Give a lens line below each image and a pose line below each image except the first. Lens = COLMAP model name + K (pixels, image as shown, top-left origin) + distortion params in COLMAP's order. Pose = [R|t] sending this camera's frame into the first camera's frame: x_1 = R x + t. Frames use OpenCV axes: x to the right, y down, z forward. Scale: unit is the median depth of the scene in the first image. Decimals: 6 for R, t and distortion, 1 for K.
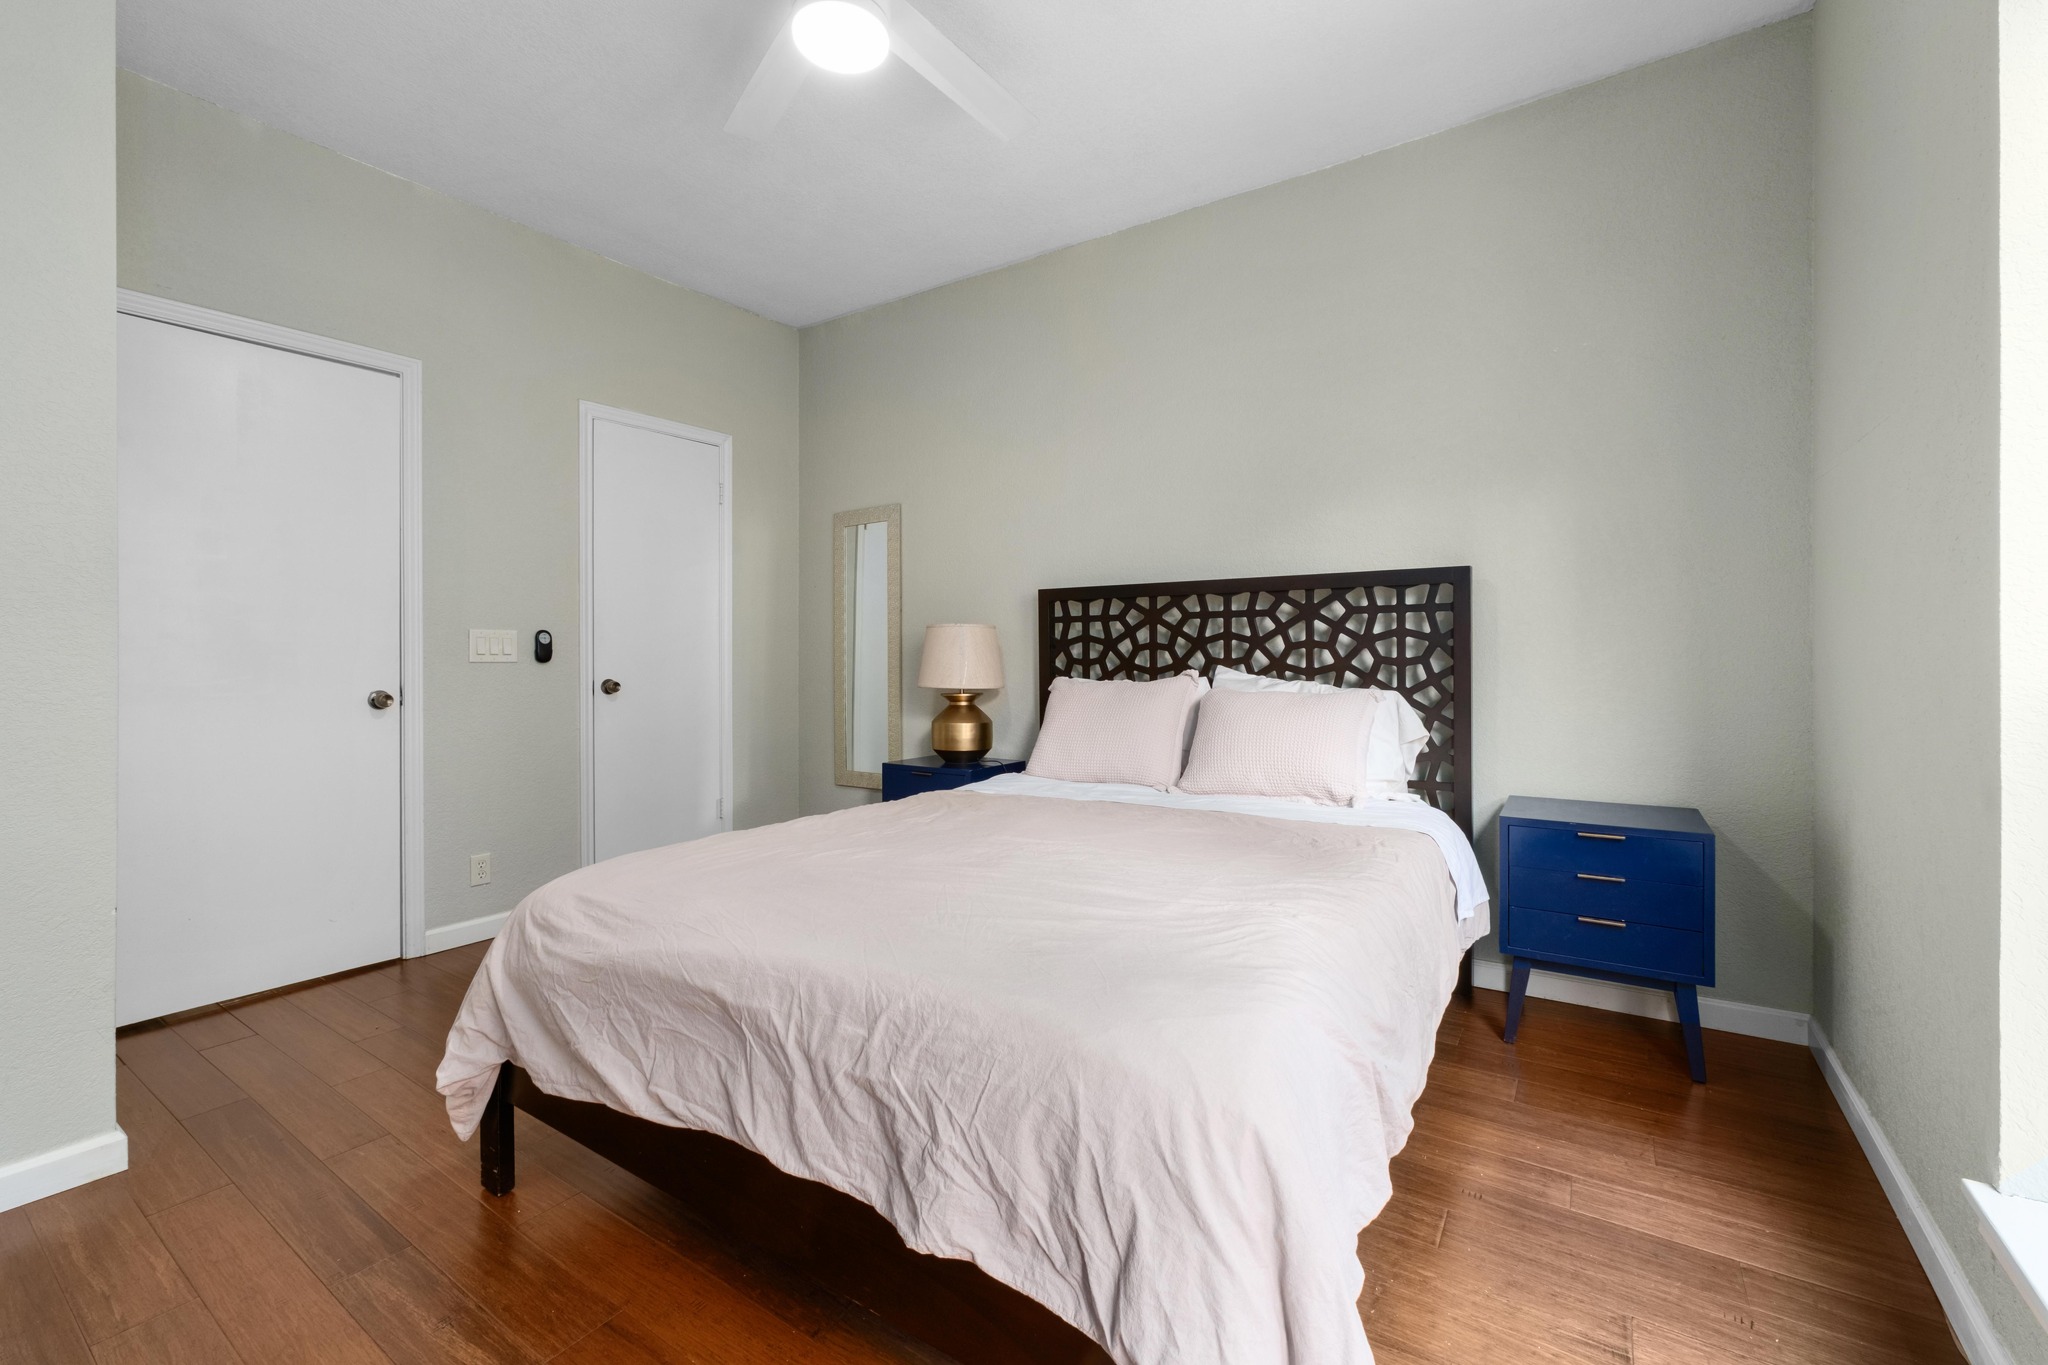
lens RADIAL K [[849.5, 0, 1029.9], [0, 849.5, 652.6], [0, 0, 1]] dist [-0.007240, 0.000148]
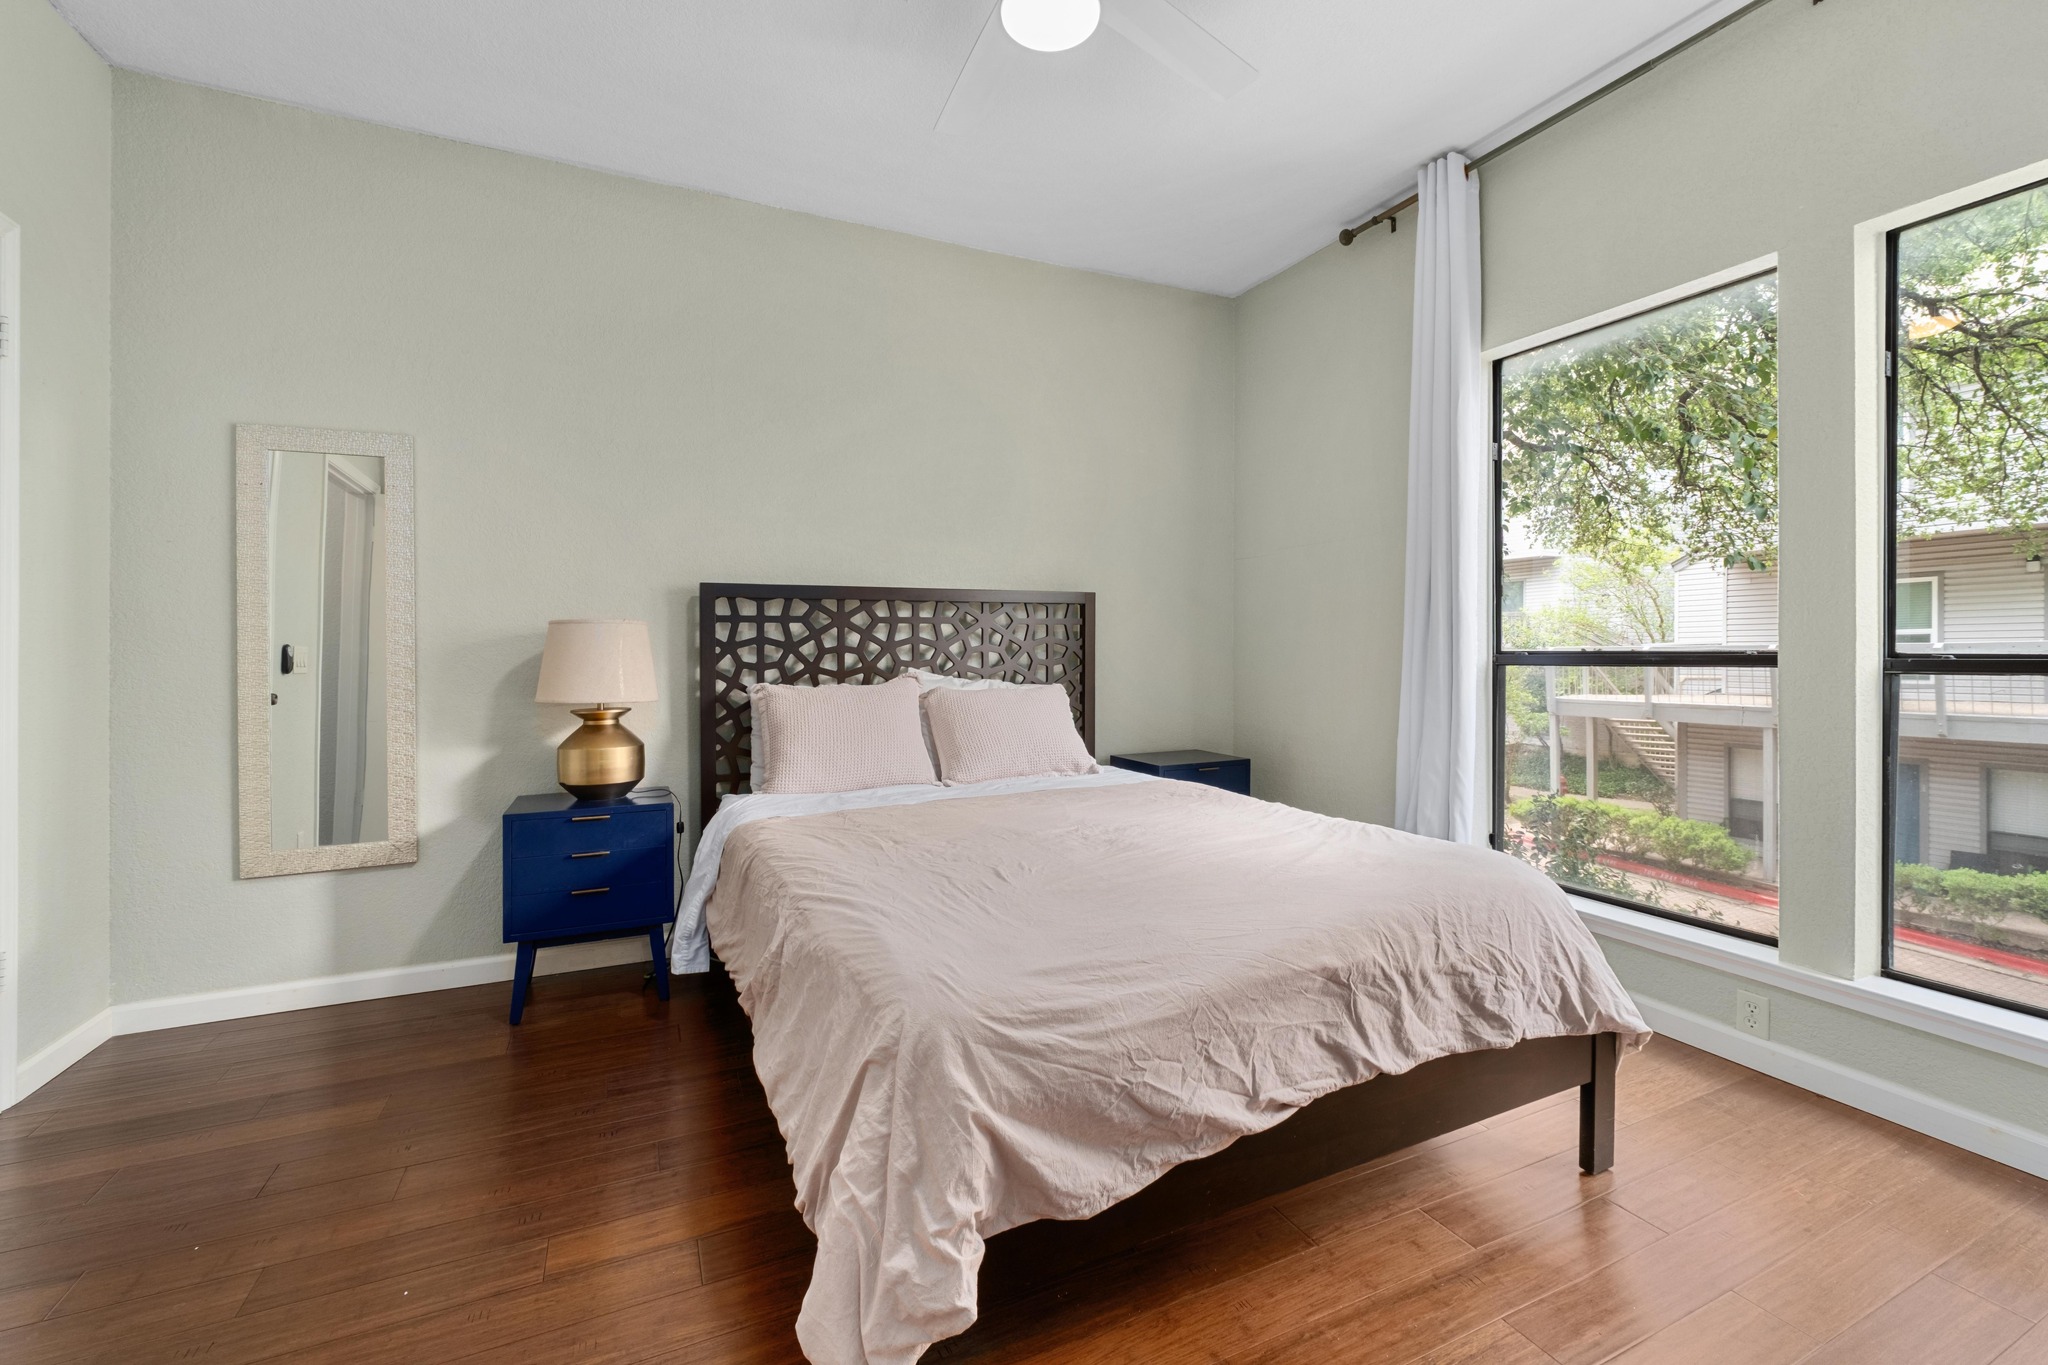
lens RADIAL K [[849.5, 0, 1029.9], [0, 849.5, 652.6], [0, 0, 1]] dist [-0.007240, 0.000148]
pose [[0.516942, 0.001436, 0.856019, -0.607799], [0.000875, 0.999997, -0.002205, -0.001743], [-0.856020, 0.001889, 0.516940, 0.304535]]
